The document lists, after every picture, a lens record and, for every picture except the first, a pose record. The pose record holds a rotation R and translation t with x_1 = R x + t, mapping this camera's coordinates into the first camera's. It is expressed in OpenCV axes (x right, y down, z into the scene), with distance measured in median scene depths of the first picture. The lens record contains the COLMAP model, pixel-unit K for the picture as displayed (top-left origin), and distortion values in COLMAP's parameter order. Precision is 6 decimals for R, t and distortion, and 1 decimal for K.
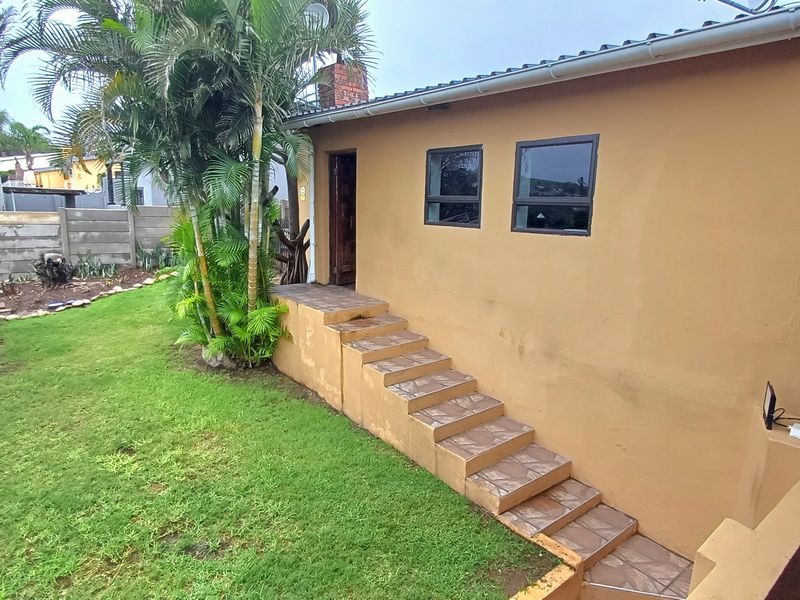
lens RADIAL K [[496.5, 0, 400.0], [0, 496.5, 300.0], [0, 0, 1]] dist [0.005437, -0.002501]
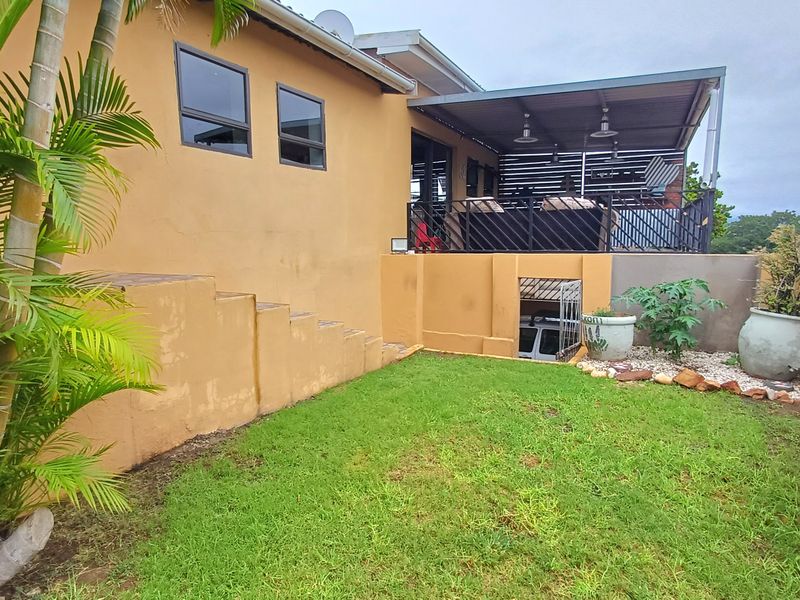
lens RADIAL K [[496.5, 0, 400.0], [0, 496.5, 300.0], [0, 0, 1]] dist [0.005437, -0.002501]
pose [[-0.393760, -0.146227, 0.907508, -0.879651], [0.170119, 0.958619, 0.228276, -0.051594], [-0.903334, 0.244270, -0.352590, 1.160794]]
